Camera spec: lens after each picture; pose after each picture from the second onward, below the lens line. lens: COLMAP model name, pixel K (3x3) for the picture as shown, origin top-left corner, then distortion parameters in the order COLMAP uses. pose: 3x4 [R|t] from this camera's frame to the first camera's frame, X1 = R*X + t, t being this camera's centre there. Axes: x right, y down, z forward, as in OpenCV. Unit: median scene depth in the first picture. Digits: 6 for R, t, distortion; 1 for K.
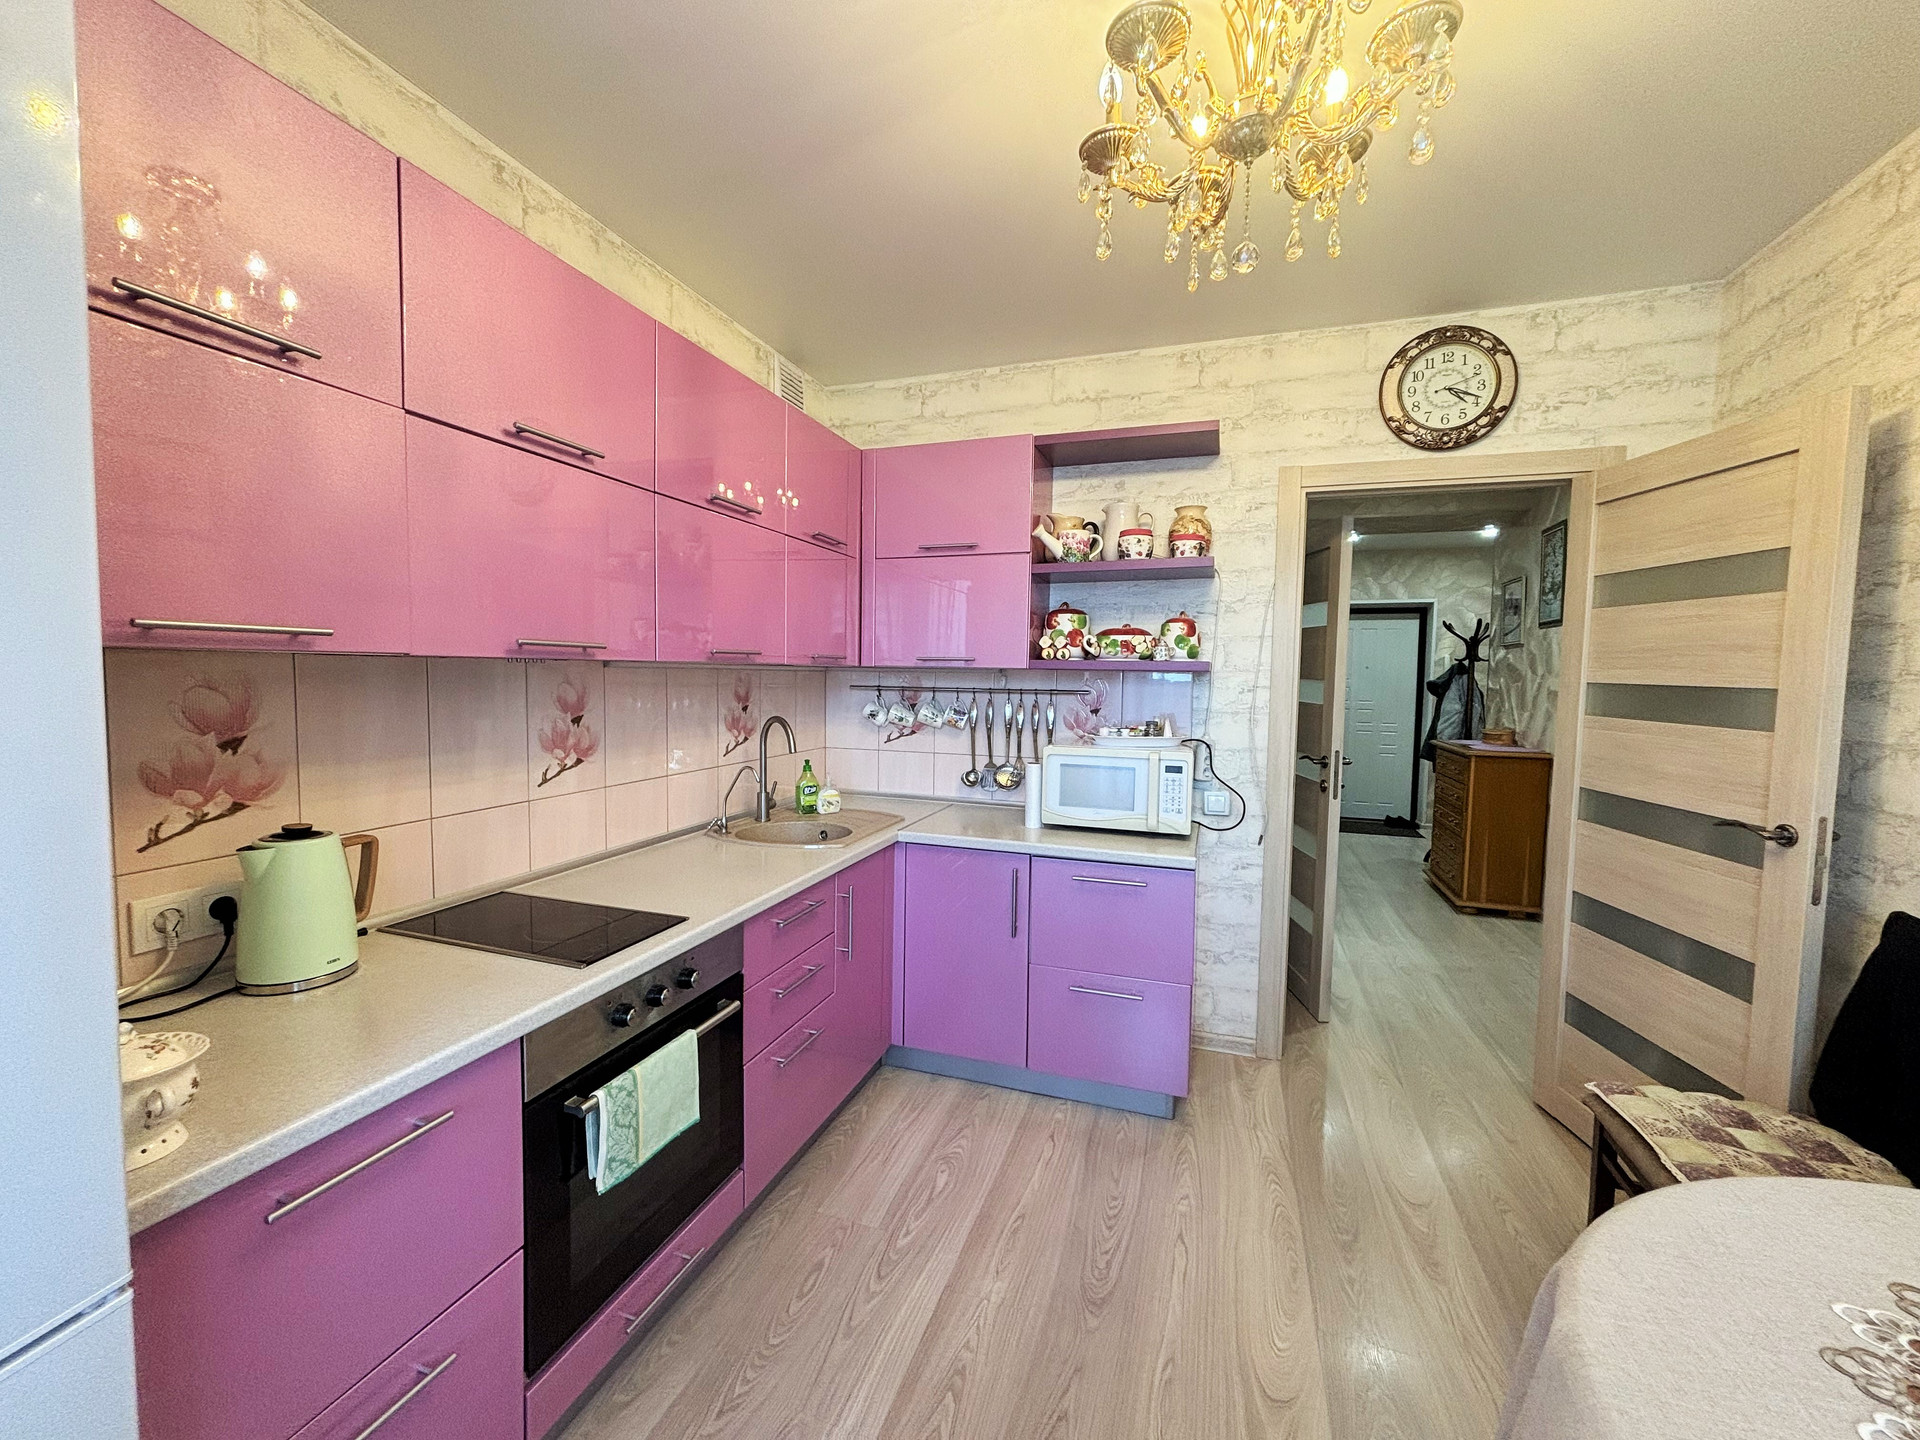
lens RADIAL K [[768.0, 0, 968.8], [0, 768.0, 724.9], [0, 0, 1]] dist [-0.002876, 0.001129]
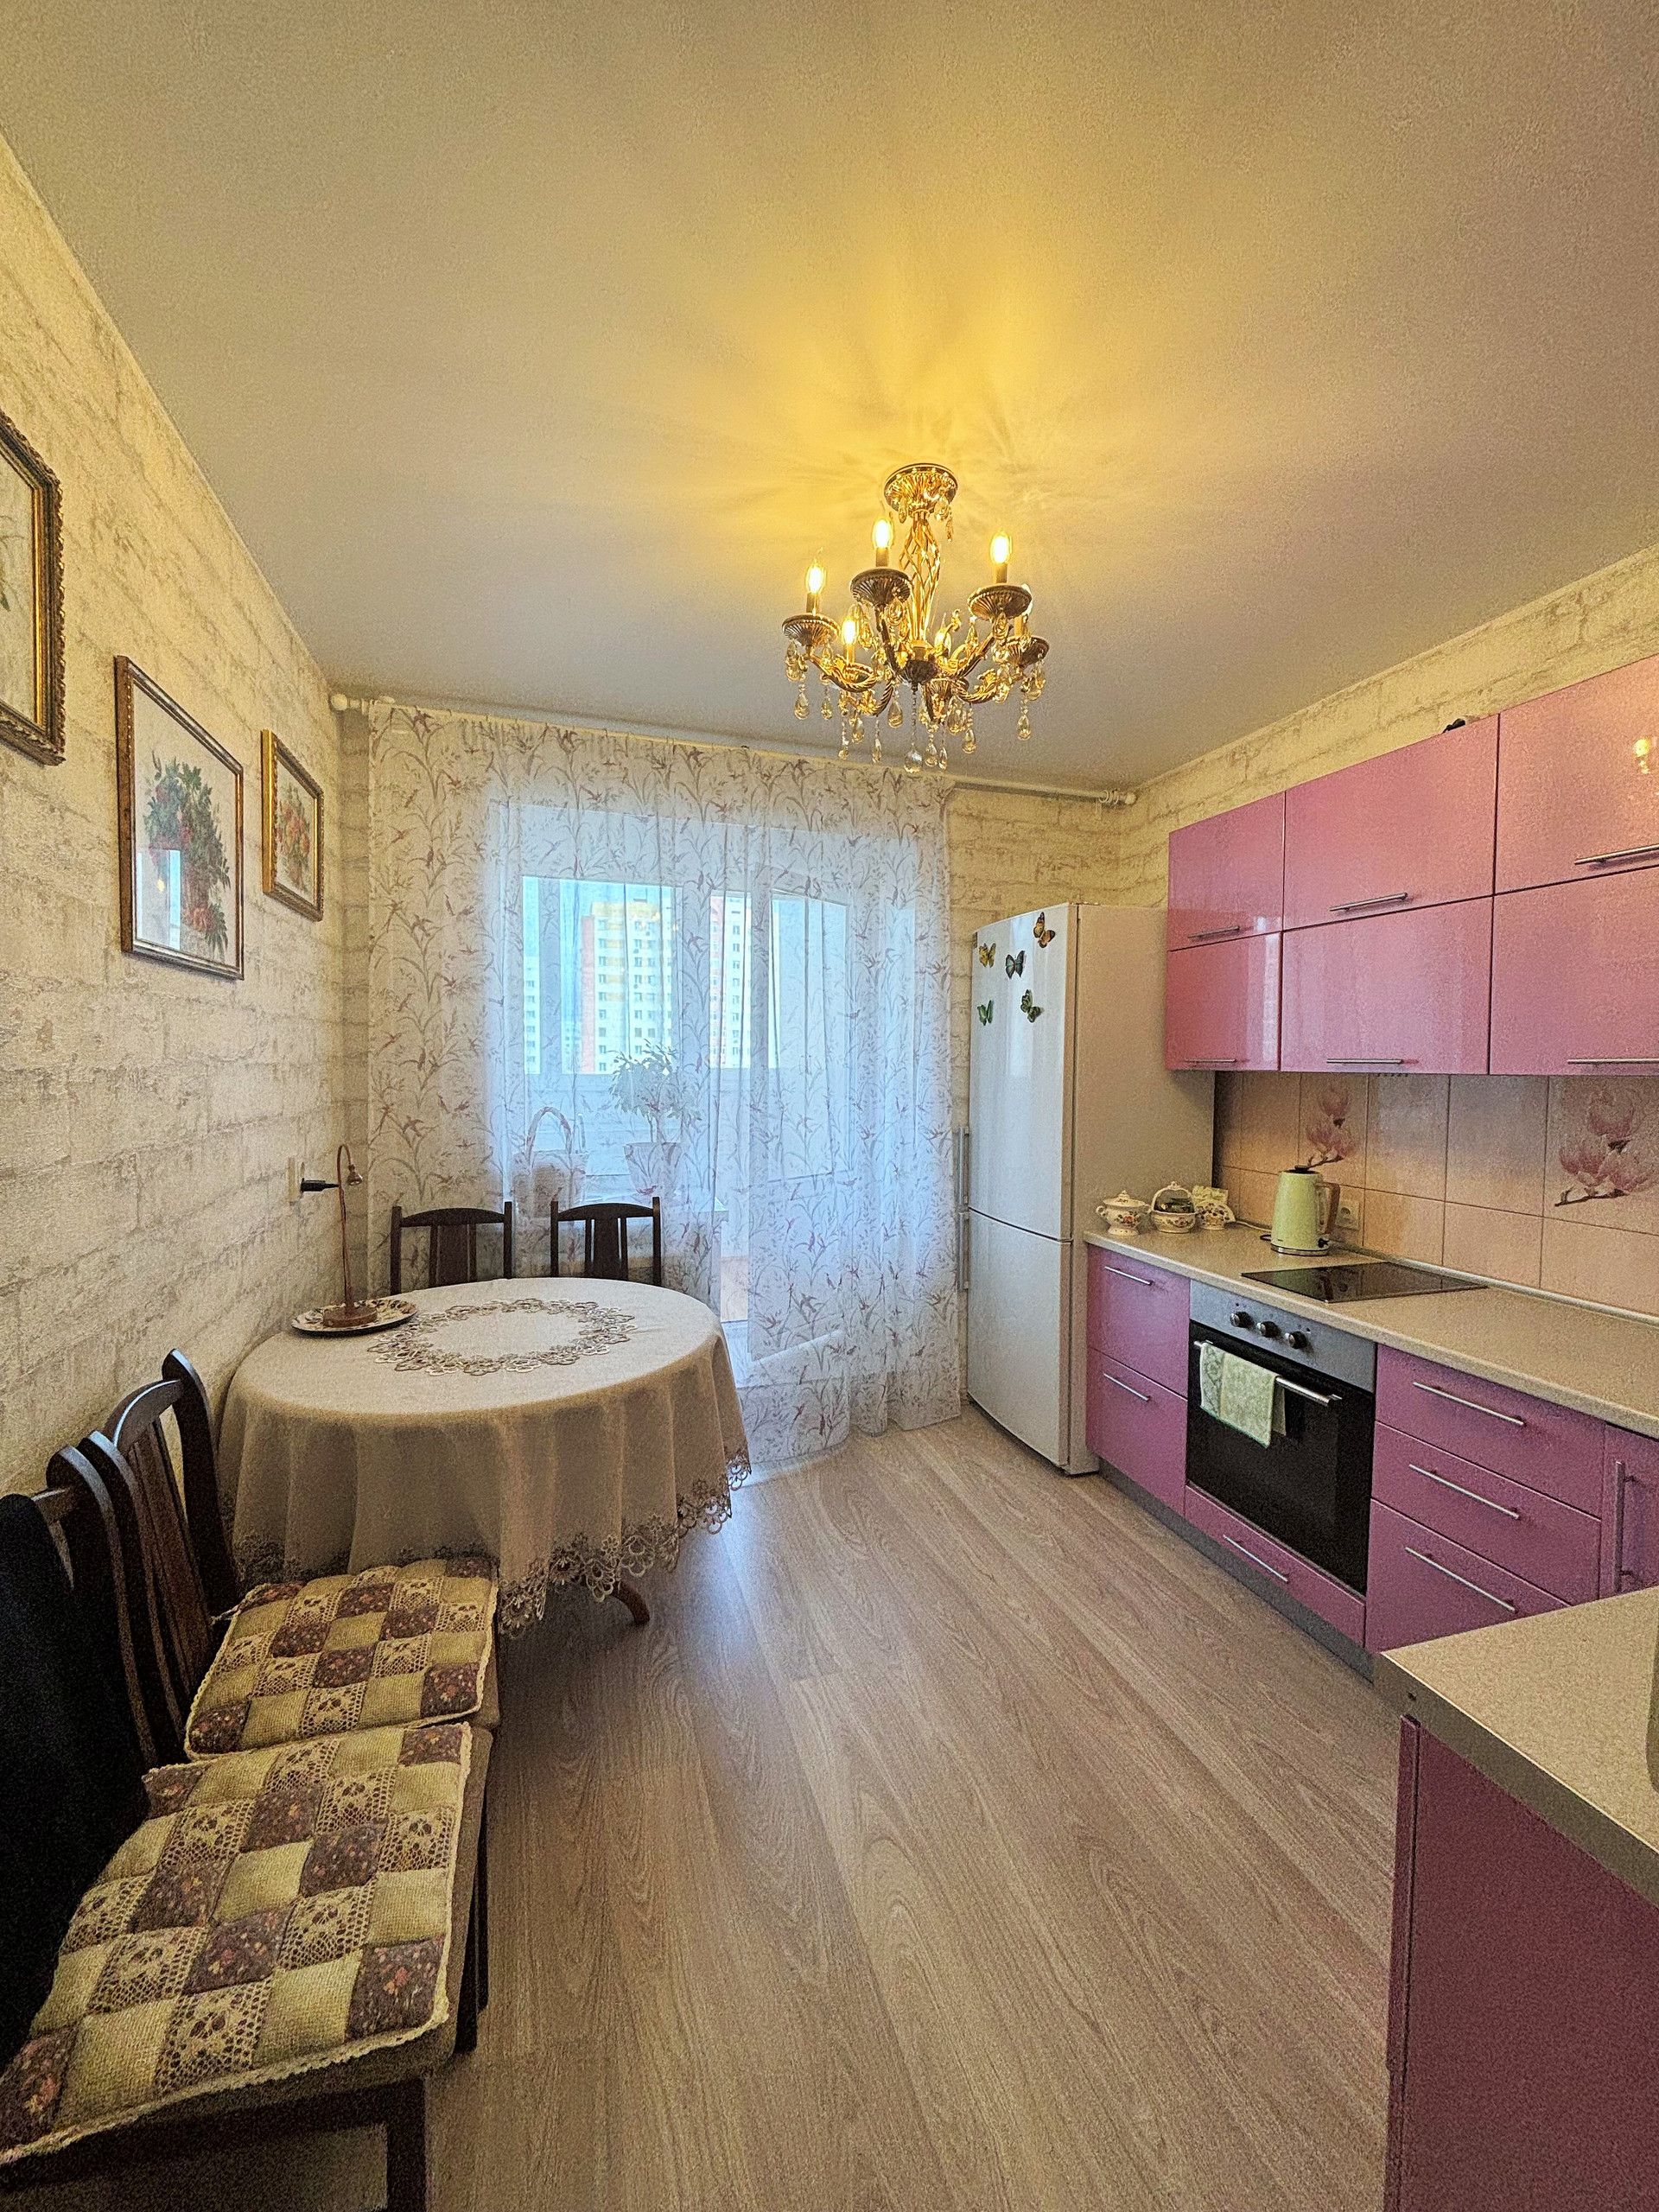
lens RADIAL K [[884.7, 0, 828.1], [0, 884.7, 1100.9], [0, 0, 1]] dist [-0.002876, 0.001129]
pose [[-0.813841, 0.013688, -0.580926, 0.772300], [-0.052065, 0.993984, 0.096360, -0.102142], [0.578750, 0.108667, -0.808233, 1.250112]]
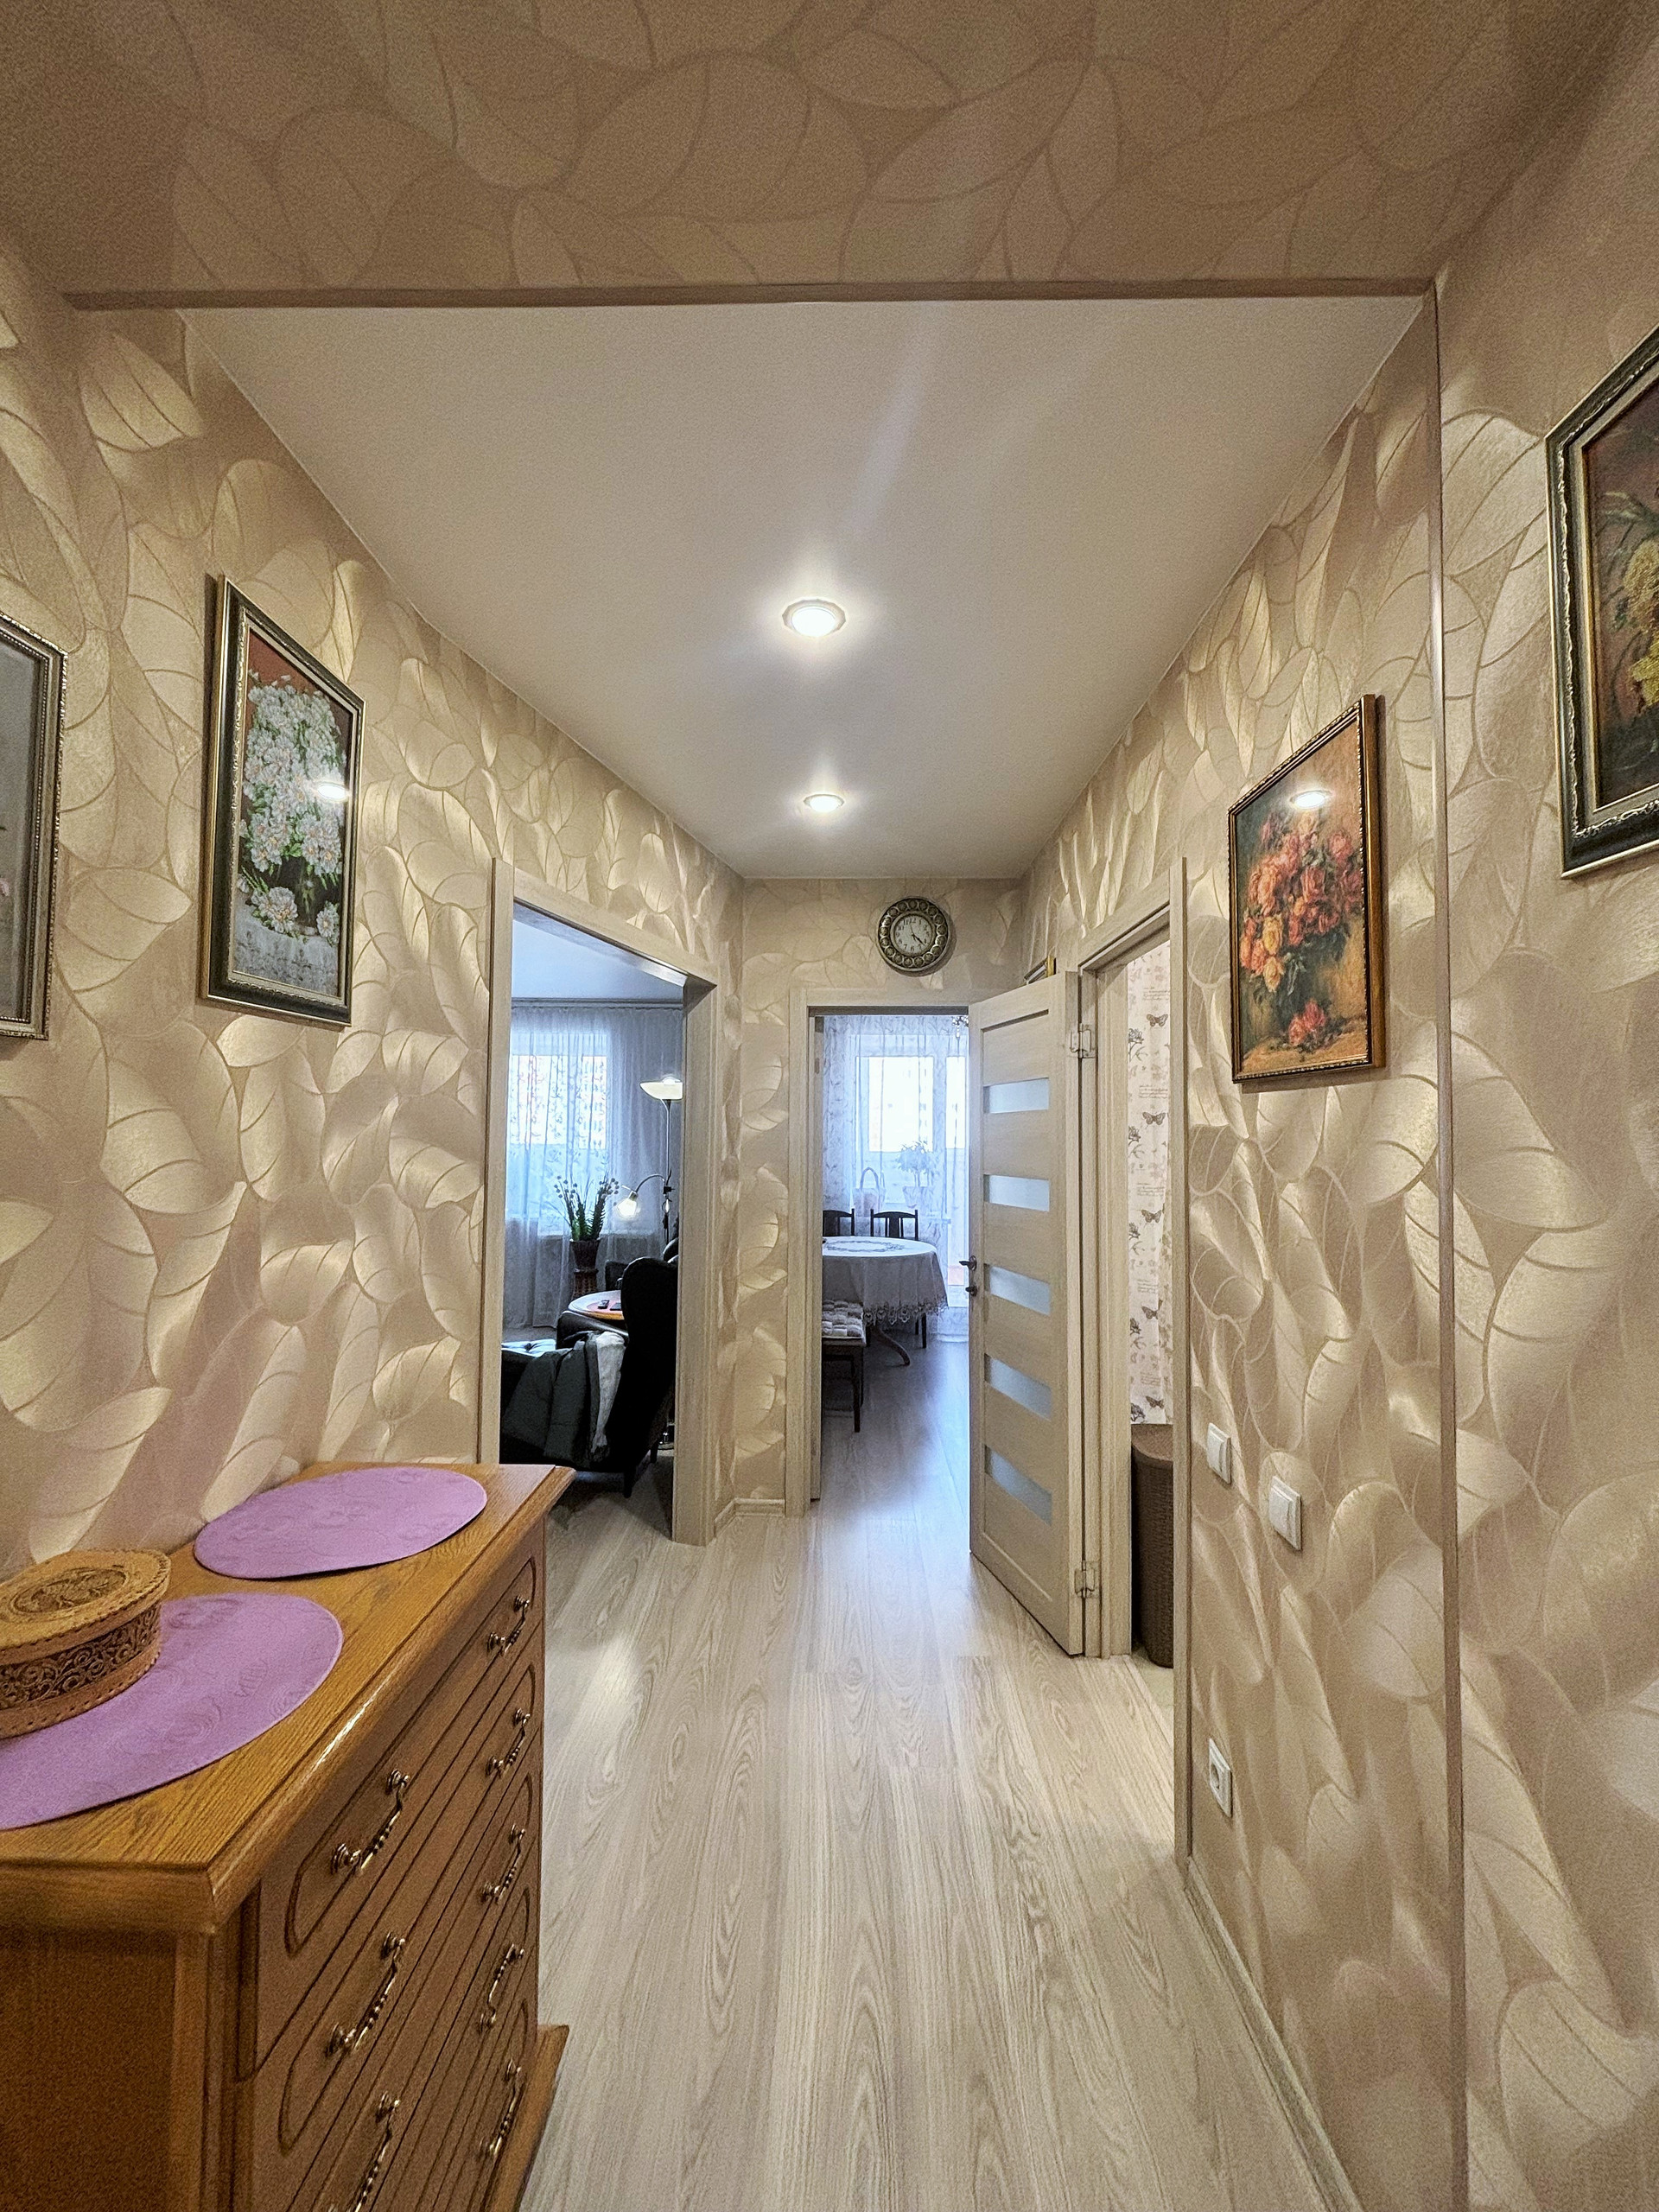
lens RADIAL K [[884.7, 0, 858.0], [0, 884.7, 1079.4], [0, 0, 1]] dist [-0.002876, 0.001129]
pose [[-0.944973, -0.038366, -0.324891, 1.419931], [-0.039221, 0.999223, -0.003919, -0.238721], [0.324789, 0.009039, -0.945743, 2.889745]]
